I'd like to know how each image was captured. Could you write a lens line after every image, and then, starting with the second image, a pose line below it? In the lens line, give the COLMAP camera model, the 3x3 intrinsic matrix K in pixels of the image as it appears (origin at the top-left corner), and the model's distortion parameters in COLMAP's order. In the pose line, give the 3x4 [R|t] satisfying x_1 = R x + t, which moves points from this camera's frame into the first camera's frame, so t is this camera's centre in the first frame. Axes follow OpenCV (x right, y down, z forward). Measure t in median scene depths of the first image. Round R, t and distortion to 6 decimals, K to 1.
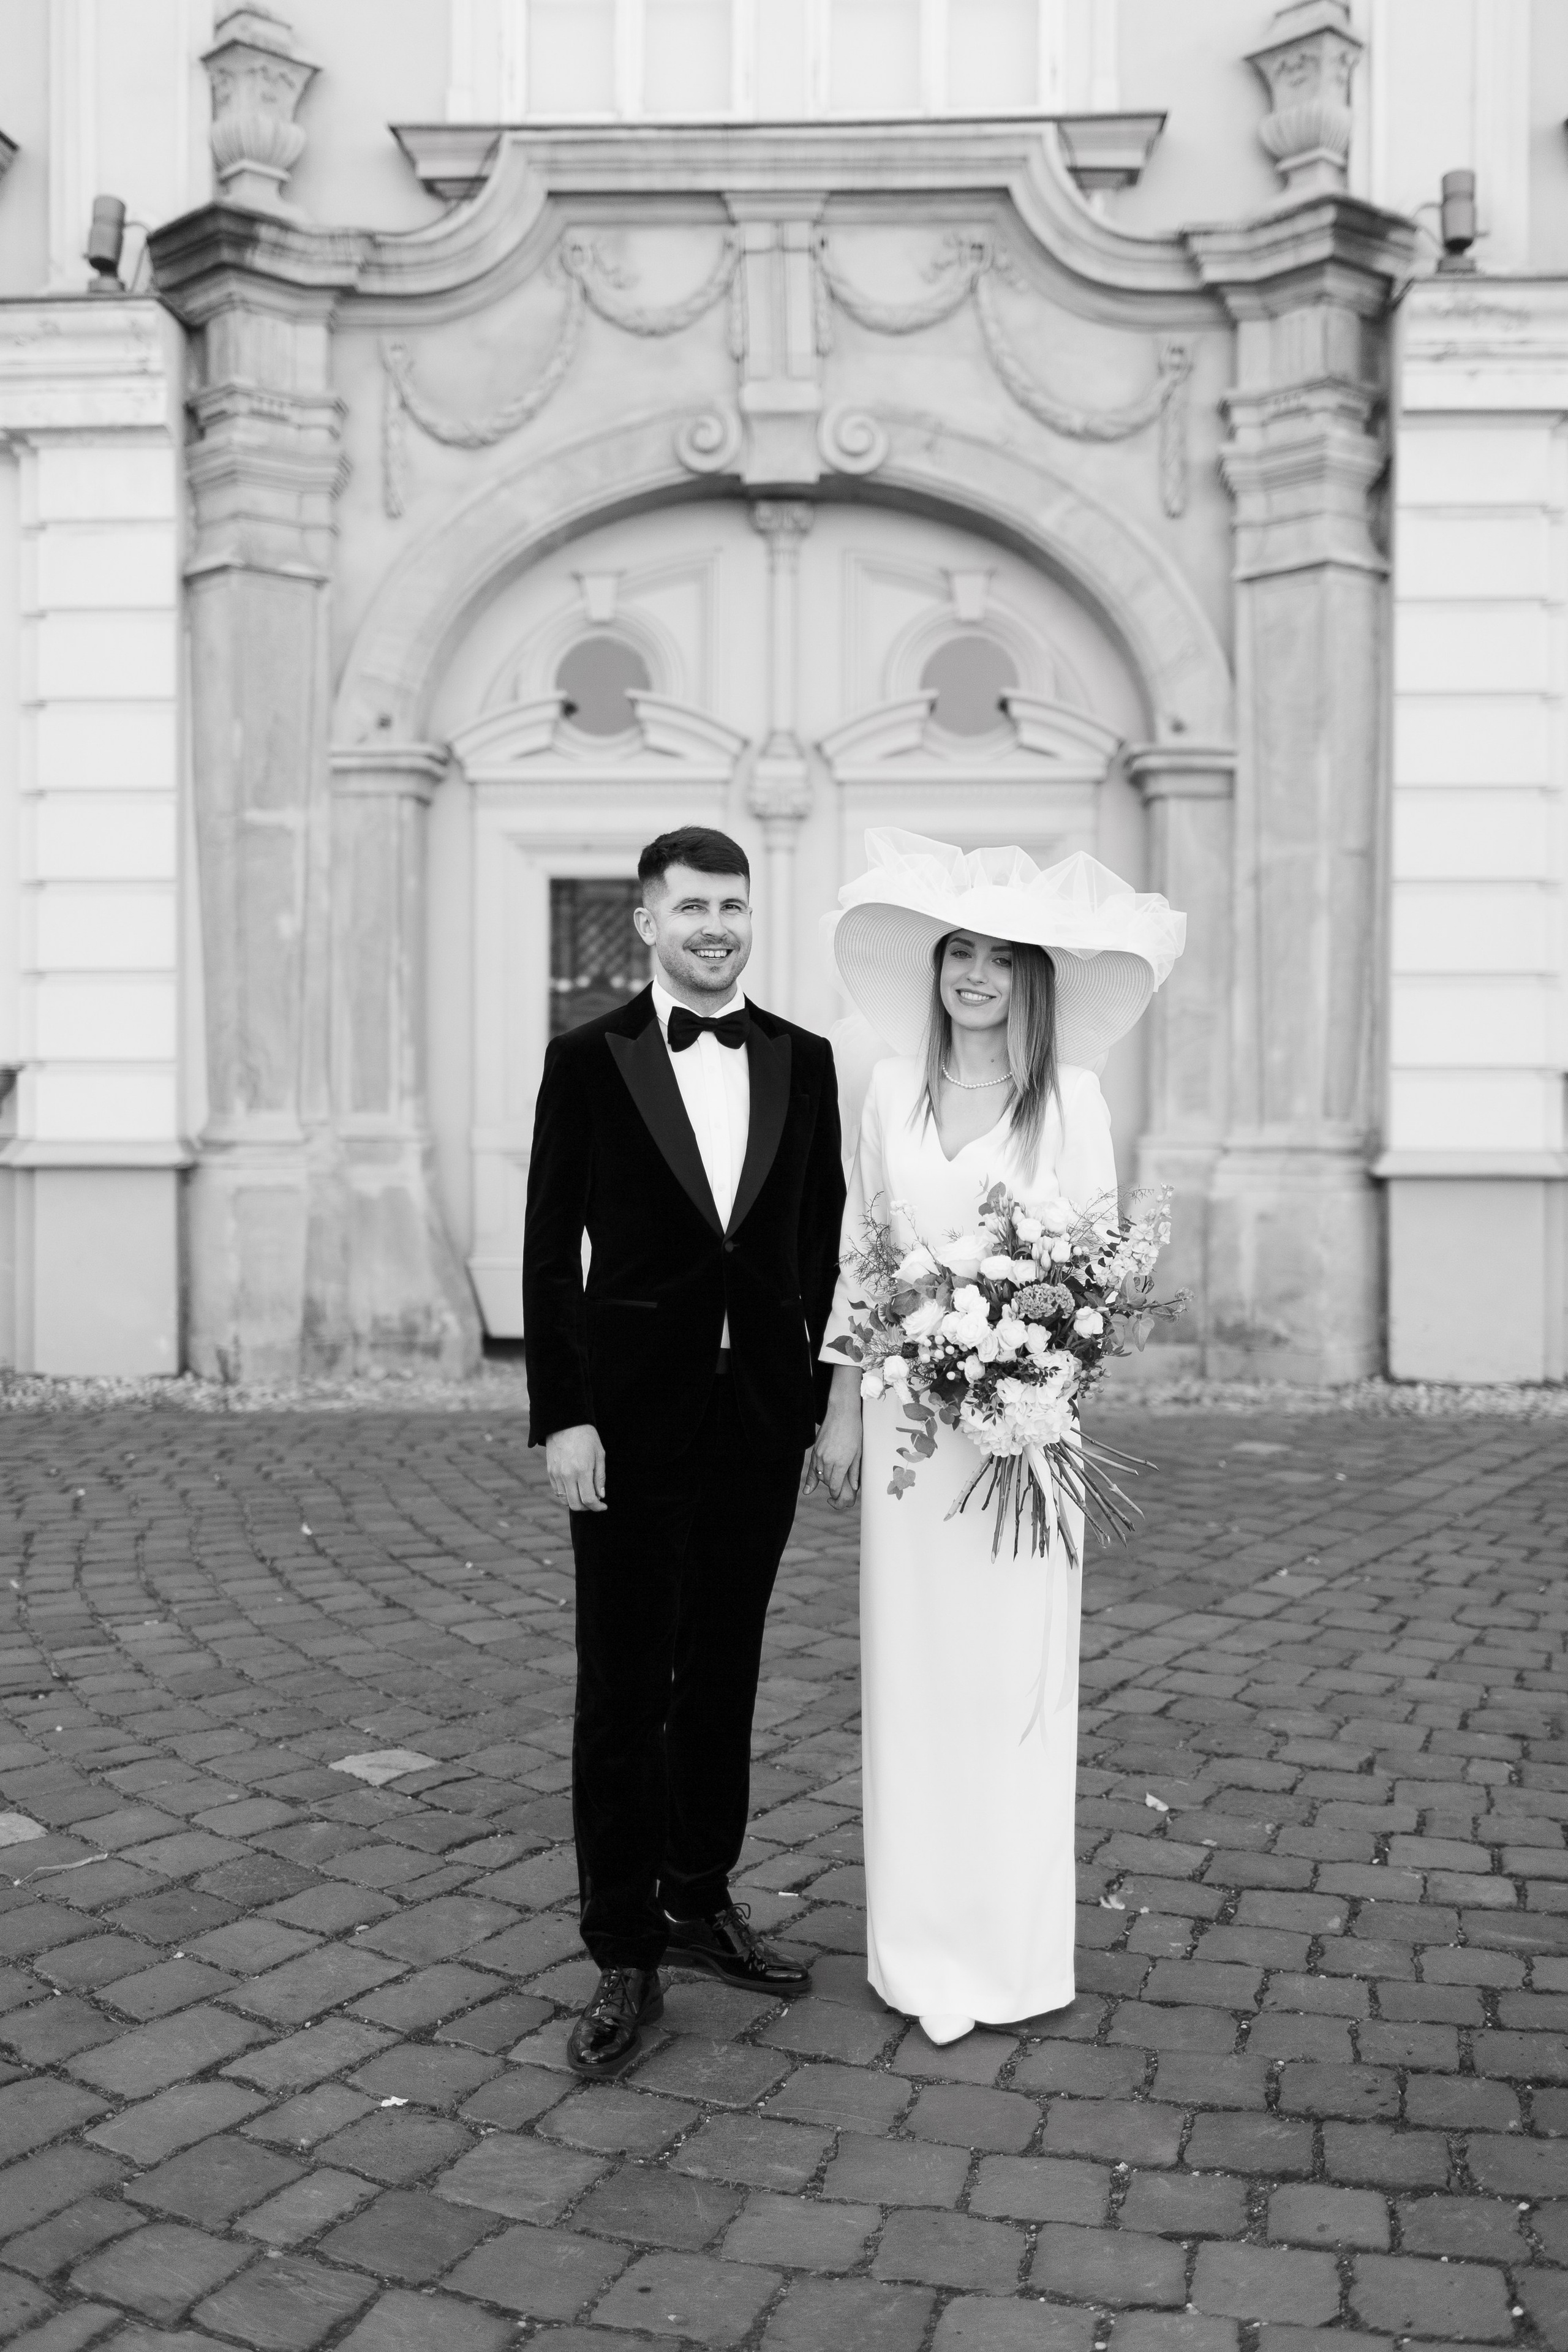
lens RADIAL K [[2379.7, 0, 781.1], [0, 2379.7, 1122.7], [0, 0, 1]] dist [-0.003731, 0.011567]
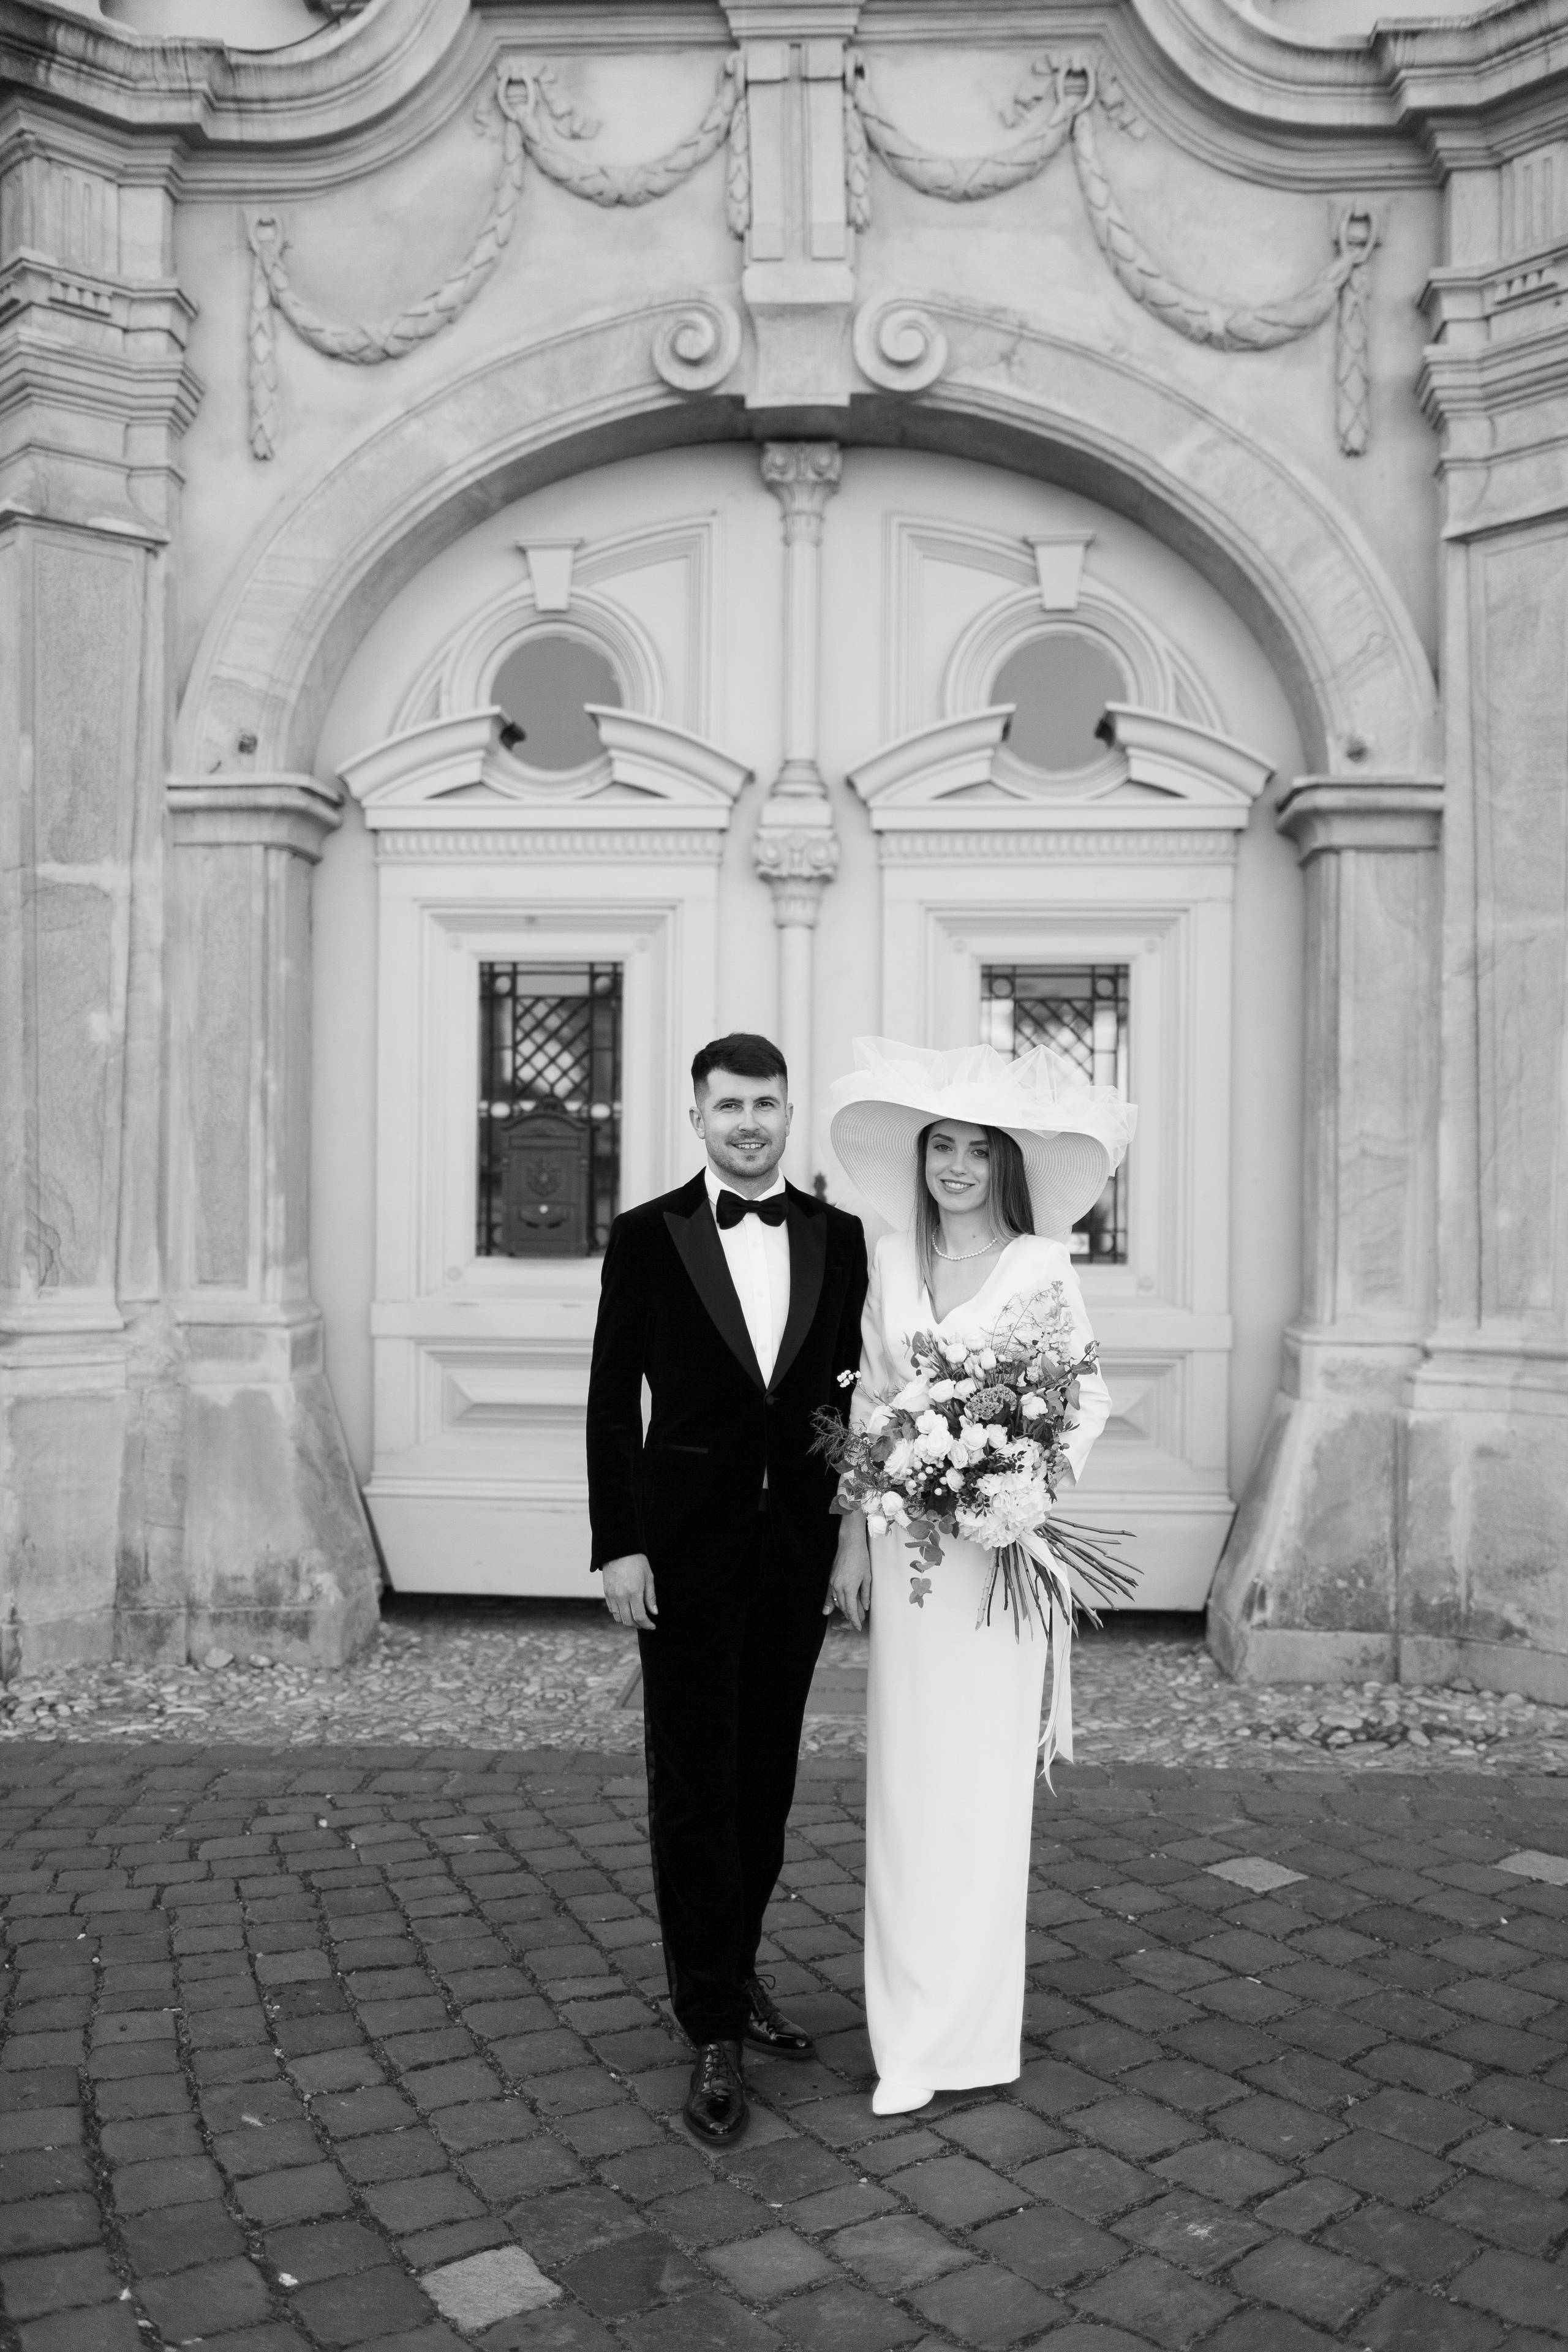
lens RADIAL K [[2217.5, 0, 779.9], [0, 2217.5, 1174.9], [0, 0, 1]] dist [0.000759, 0.007871]
pose [[0.999802, 0.006019, -0.018991, 0.008430], [-0.006305, 0.999867, -0.015038, -0.029701], [0.018898, 0.015155, 0.999707, 0.342442]]
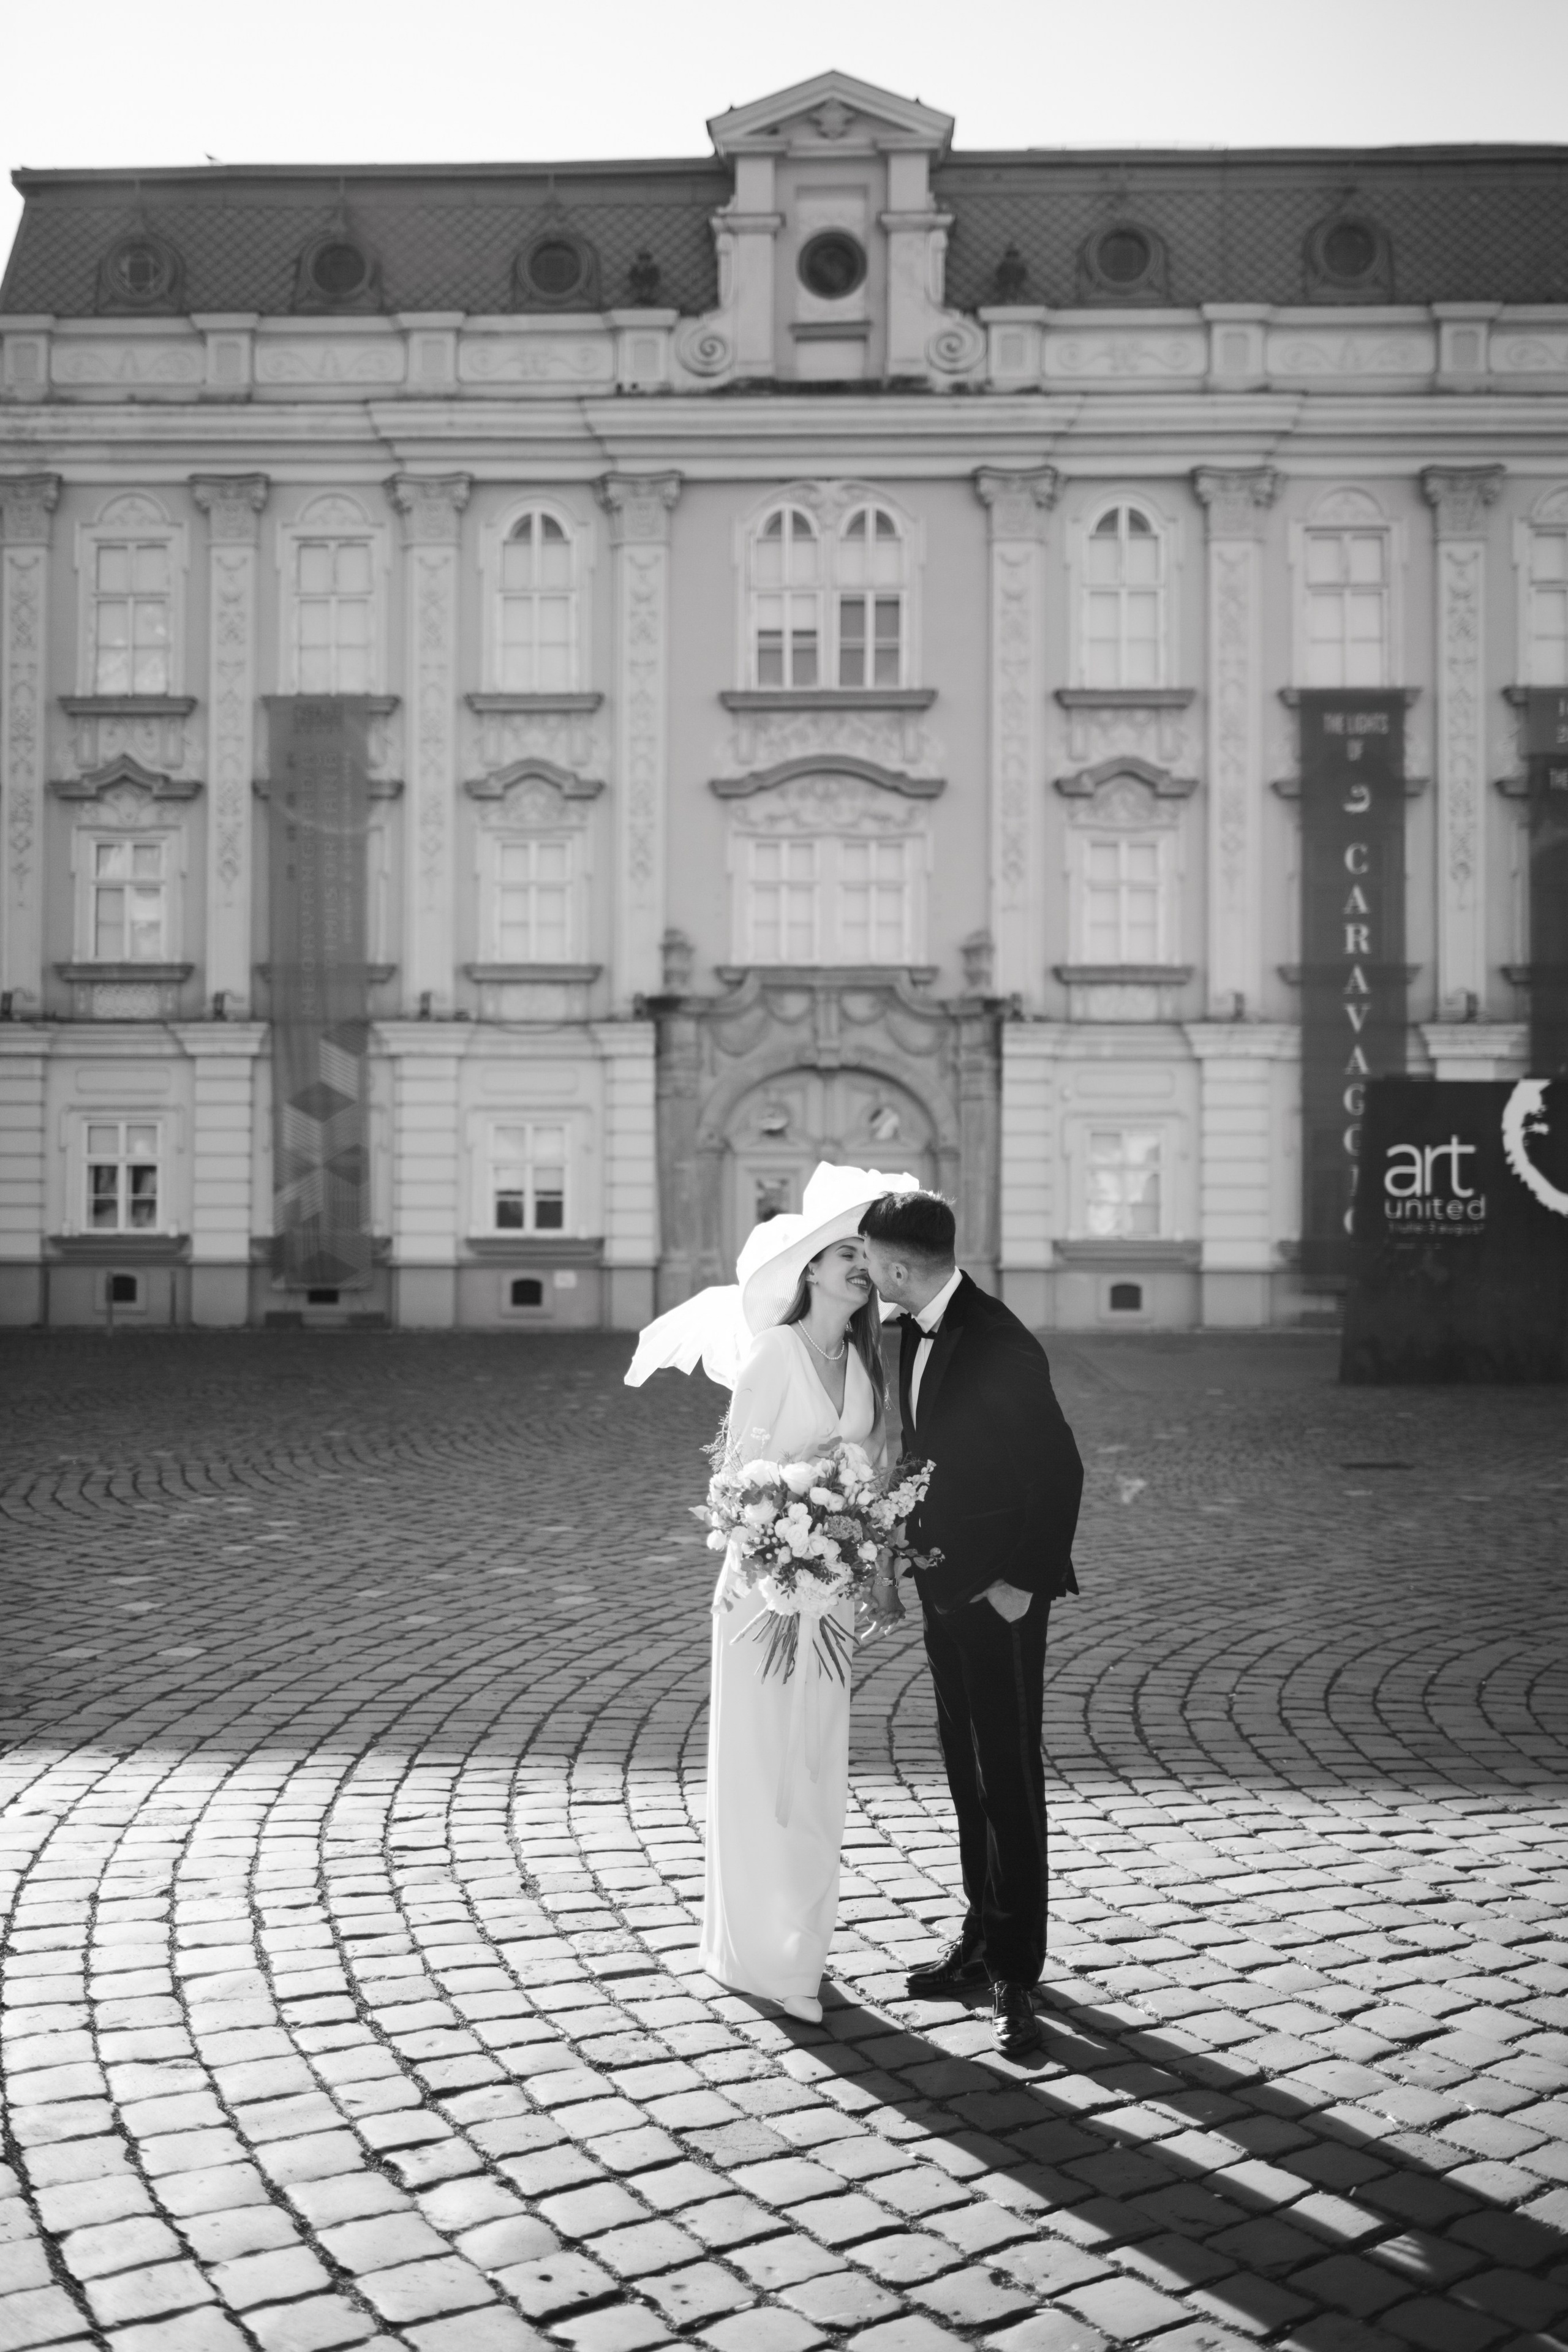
lens RADIAL K [[2217.5, 0, 779.9], [0, 2217.5, 1174.9], [0, 0, 1]] dist [0.000759, 0.007871]
pose [[0.999967, 0.000251, 0.008140, -0.096433], [-0.000008, 0.999556, -0.029792, -0.018870], [-0.008144, 0.029791, 0.999523, -2.215181]]
